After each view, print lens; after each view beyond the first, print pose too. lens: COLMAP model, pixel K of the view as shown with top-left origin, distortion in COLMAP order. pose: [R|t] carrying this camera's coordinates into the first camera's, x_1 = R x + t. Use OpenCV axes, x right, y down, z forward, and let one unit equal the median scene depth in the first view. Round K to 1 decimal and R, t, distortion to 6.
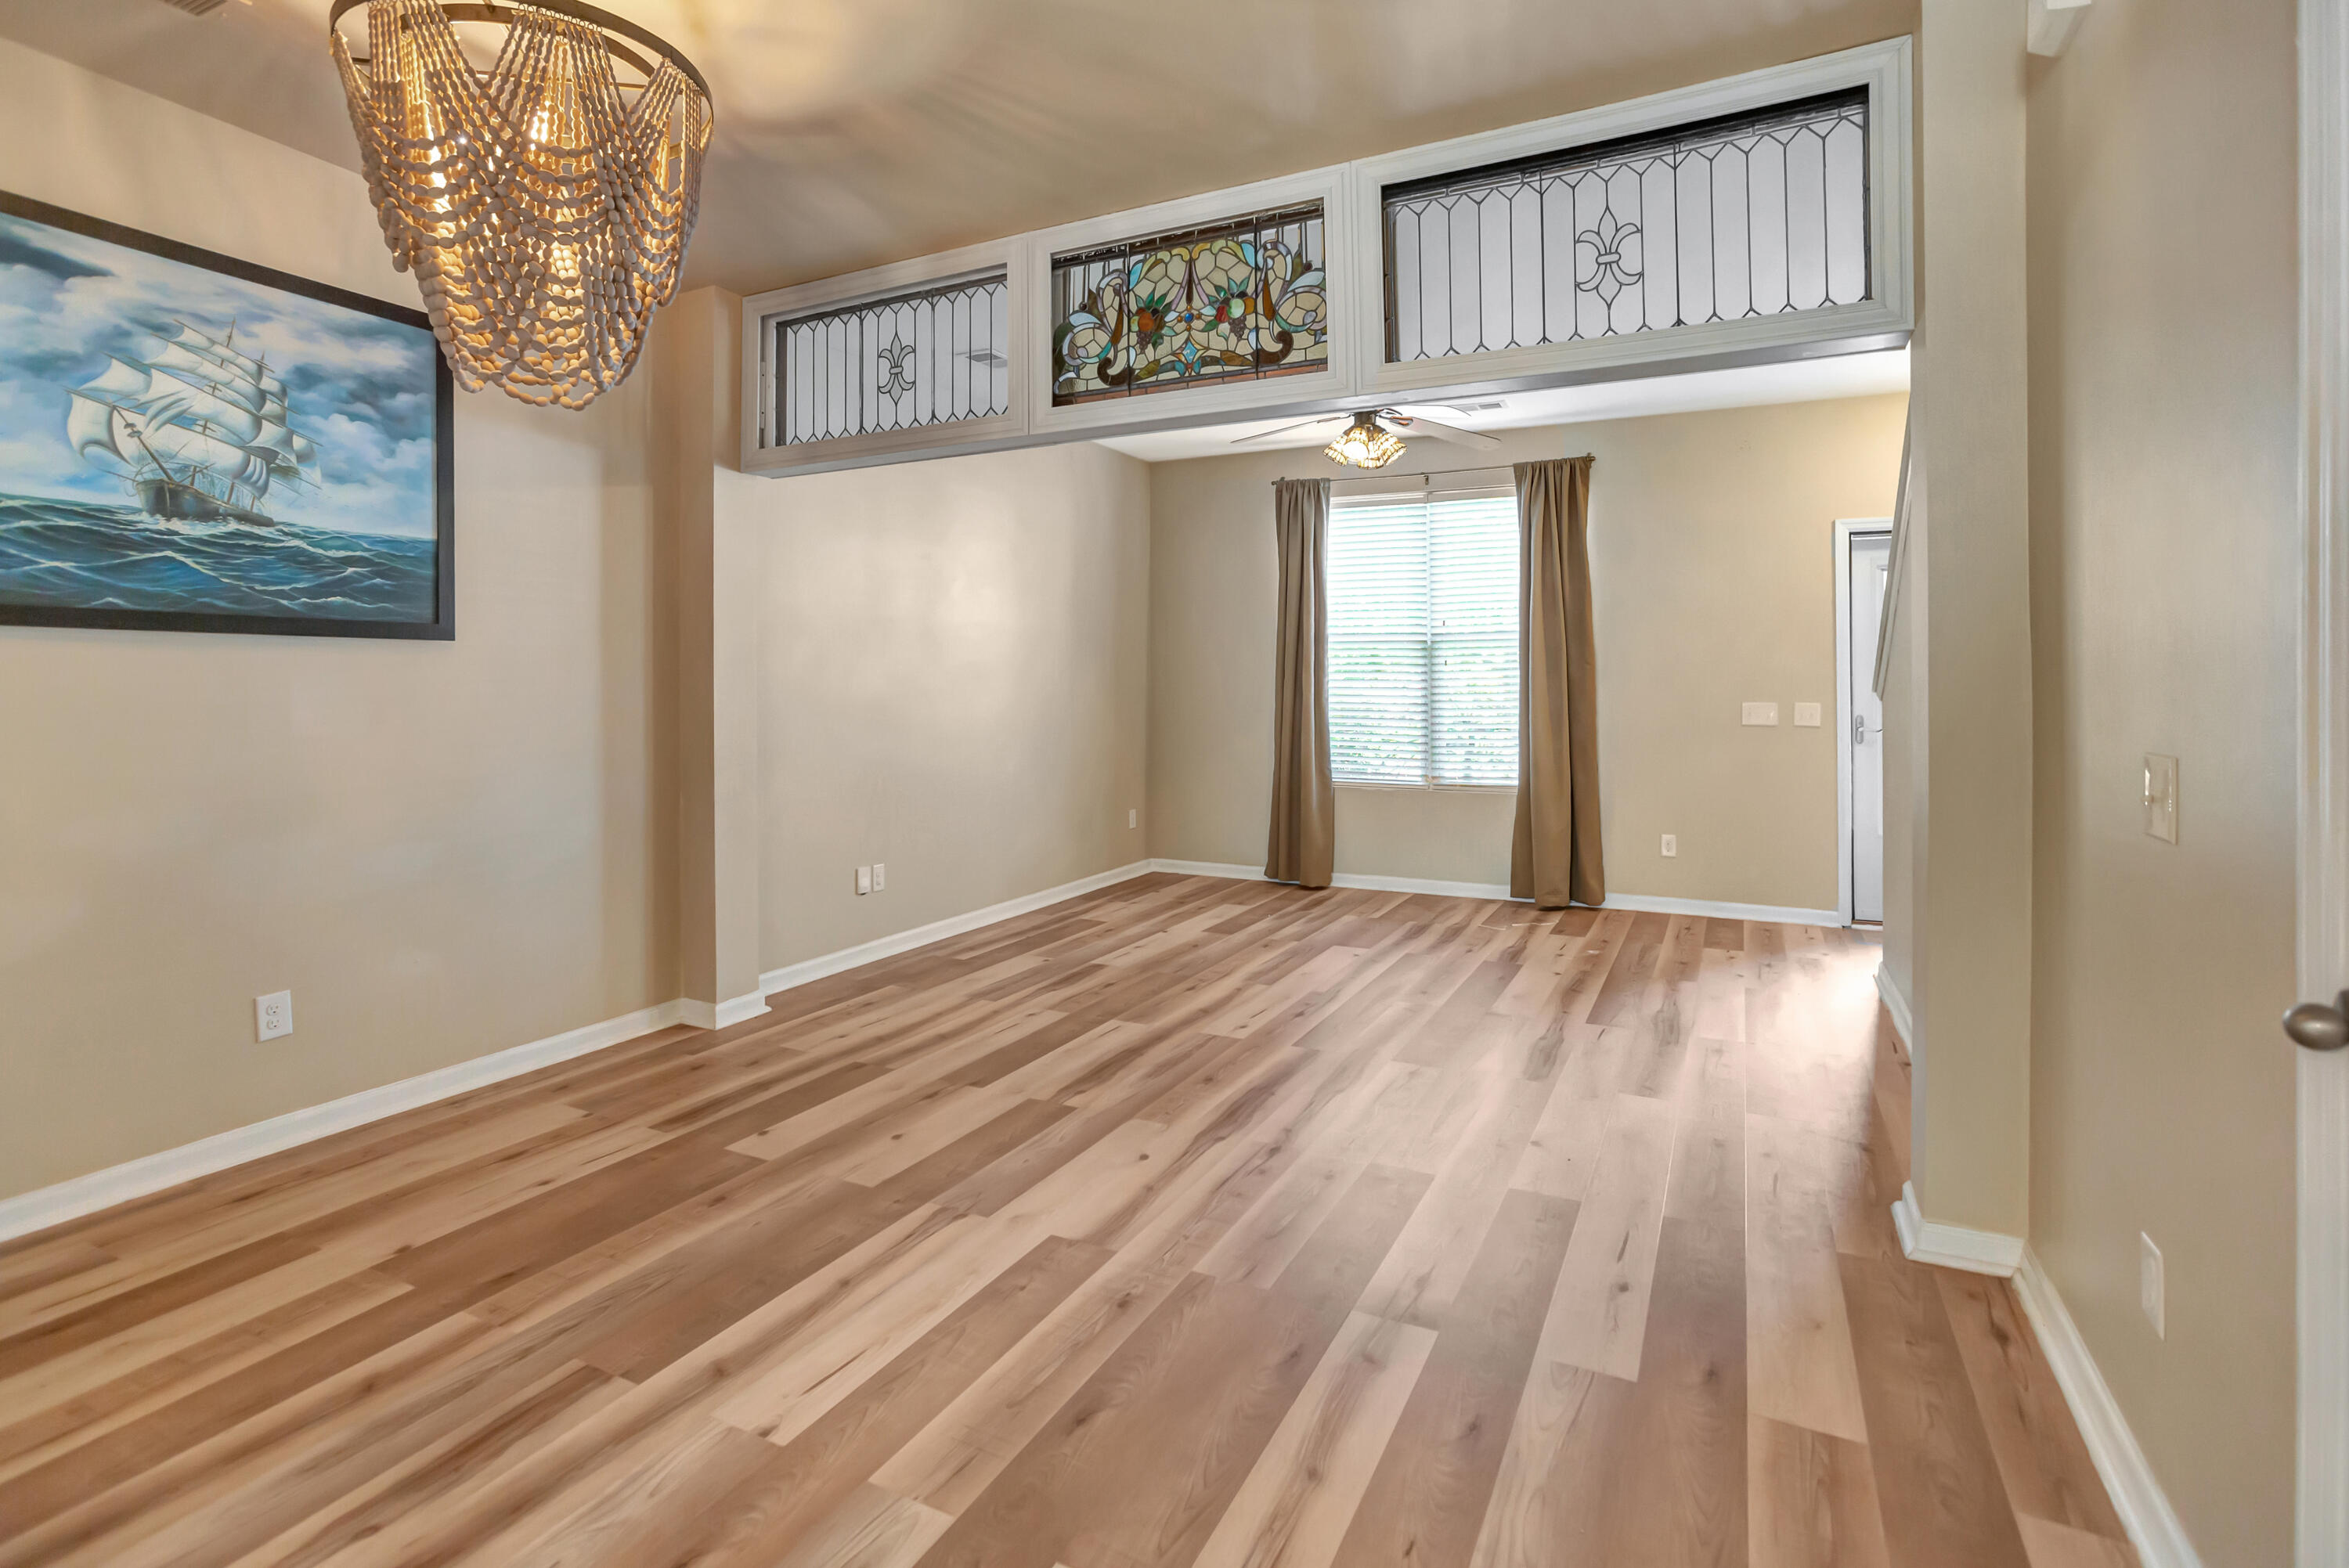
lens RADIAL K [[1124.1, 0, 1168.1], [0, 1124.1, 745.6], [0, 0, 1]] dist [-0.054633, 0.048535]
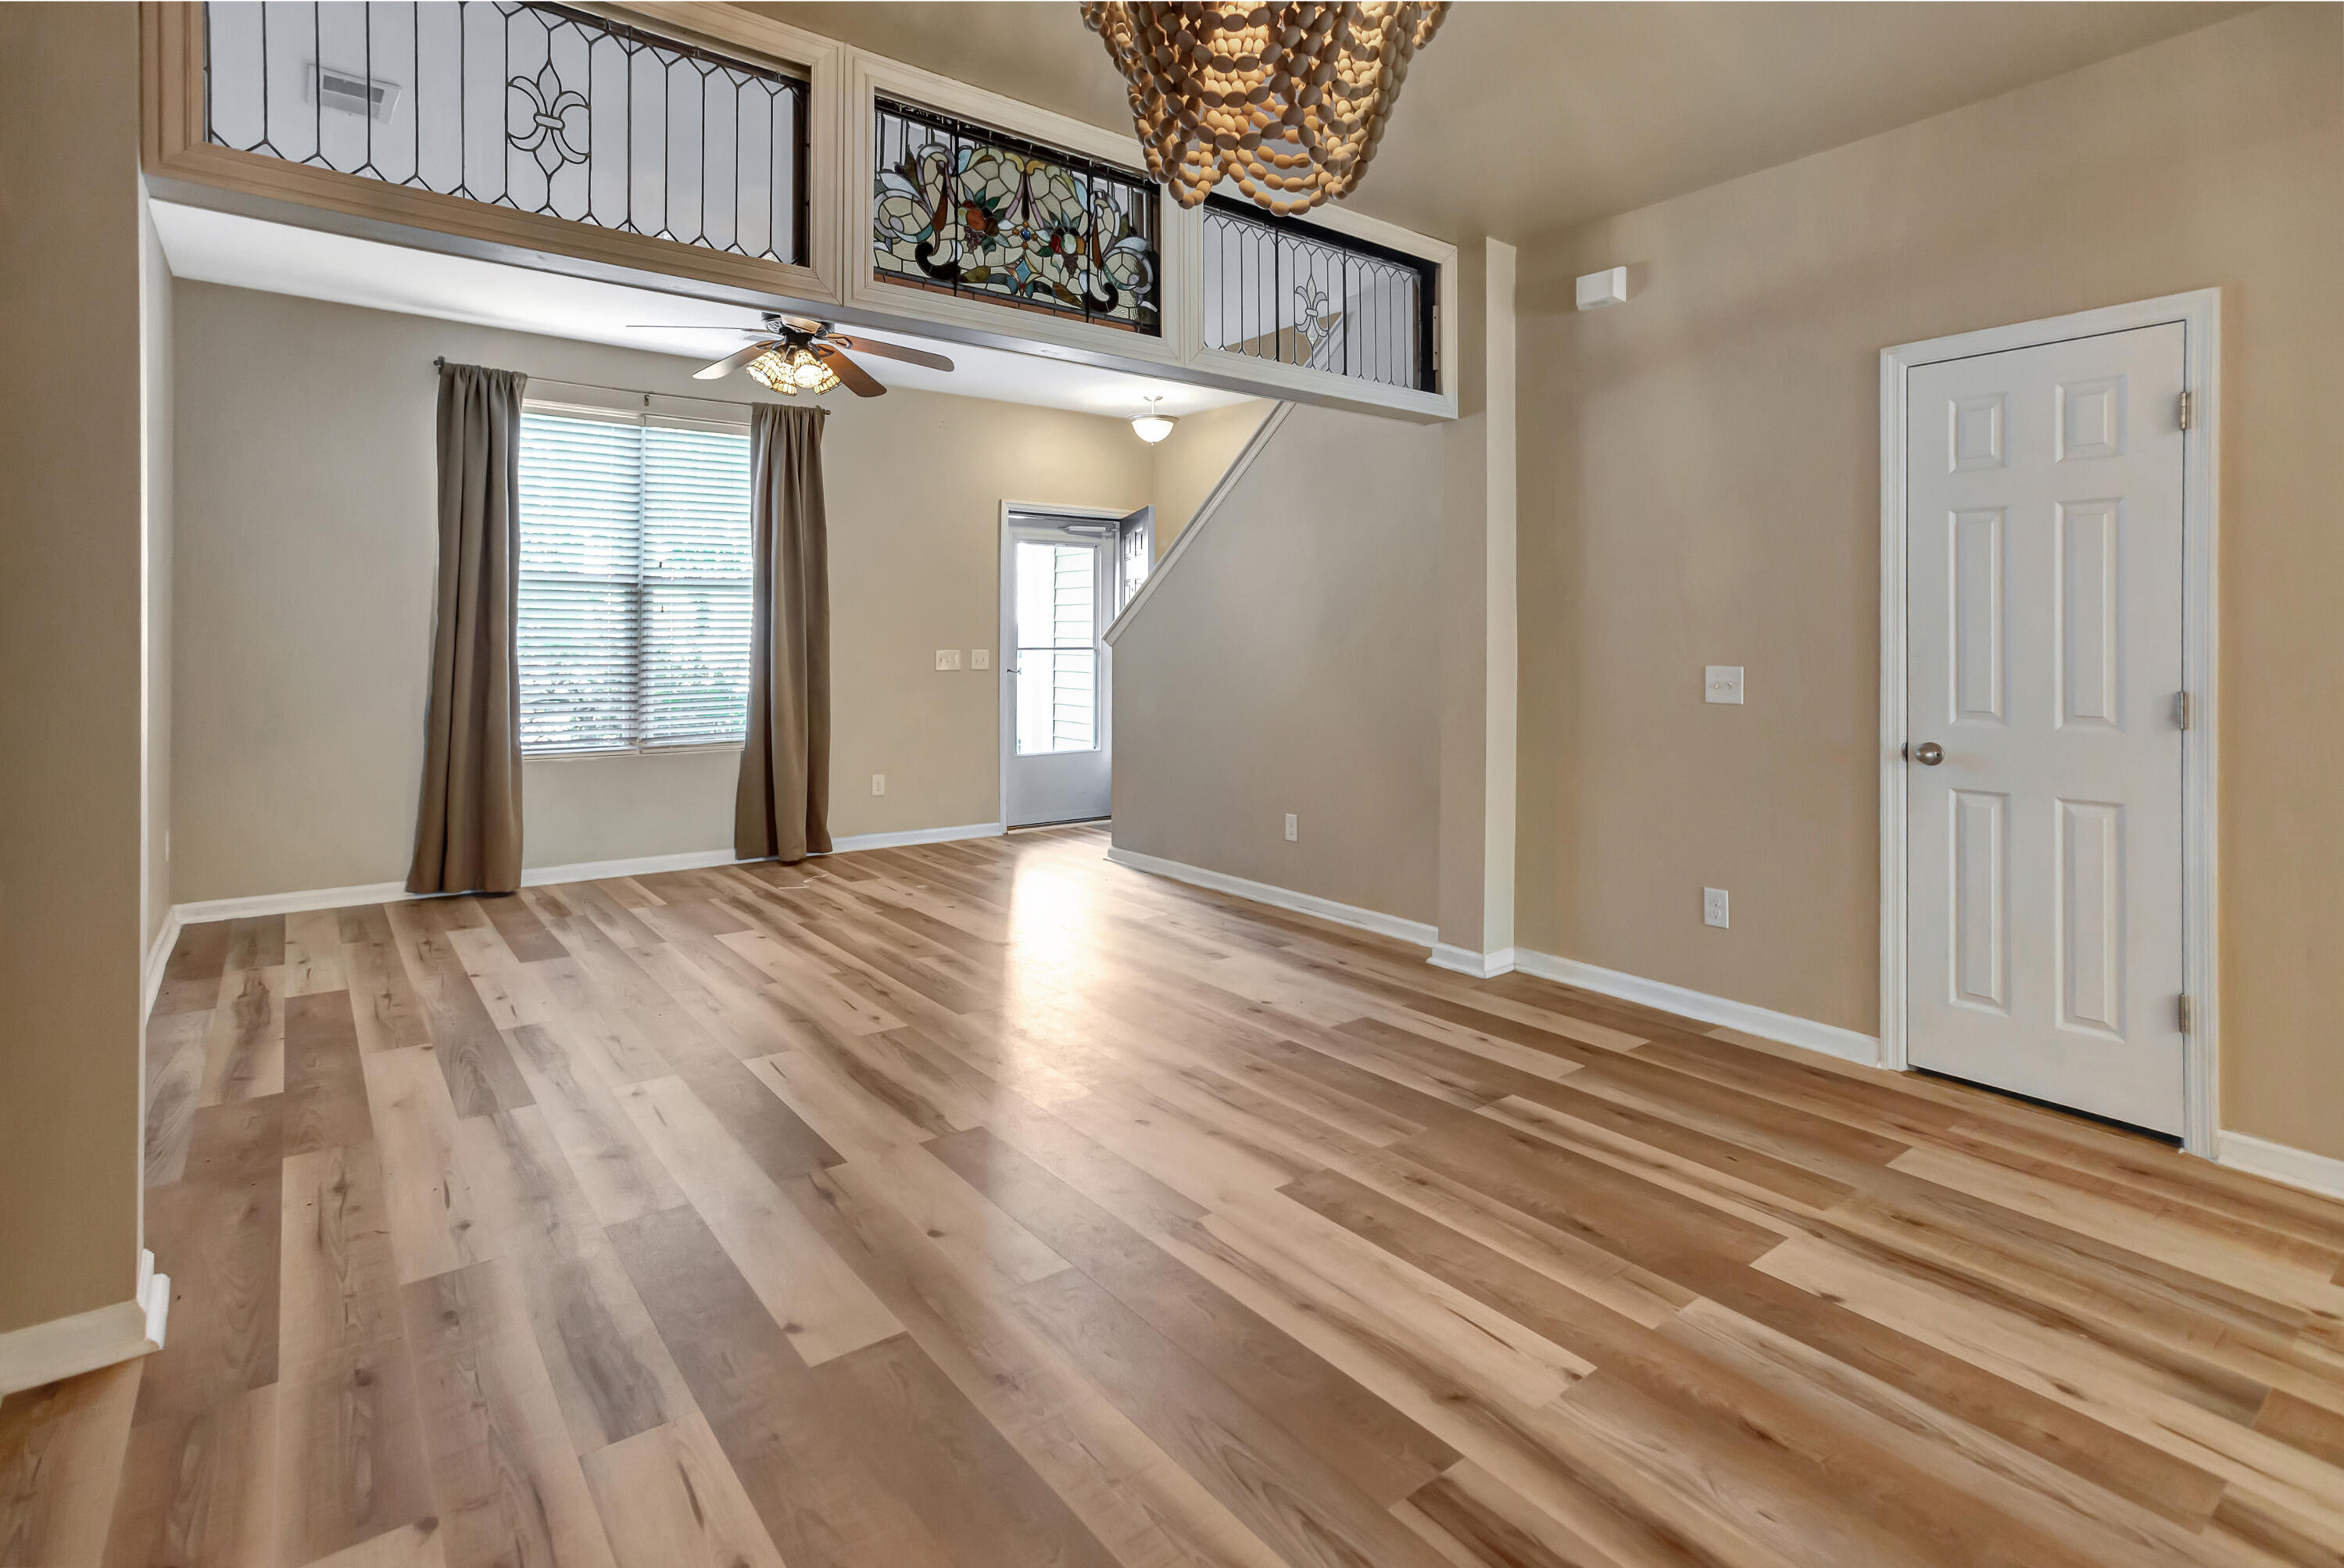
lens RADIAL K [[1153.3, 0, 1173.2], [0, 1153.3, 686.7], [0, 0, 1]] dist [-0.021476, 0.012687]
pose [[0.433054, -0.032777, 0.900772, -0.804787], [0.045599, 0.998856, 0.014424, -0.014823], [-0.900214, 0.034828, 0.434053, 0.486160]]
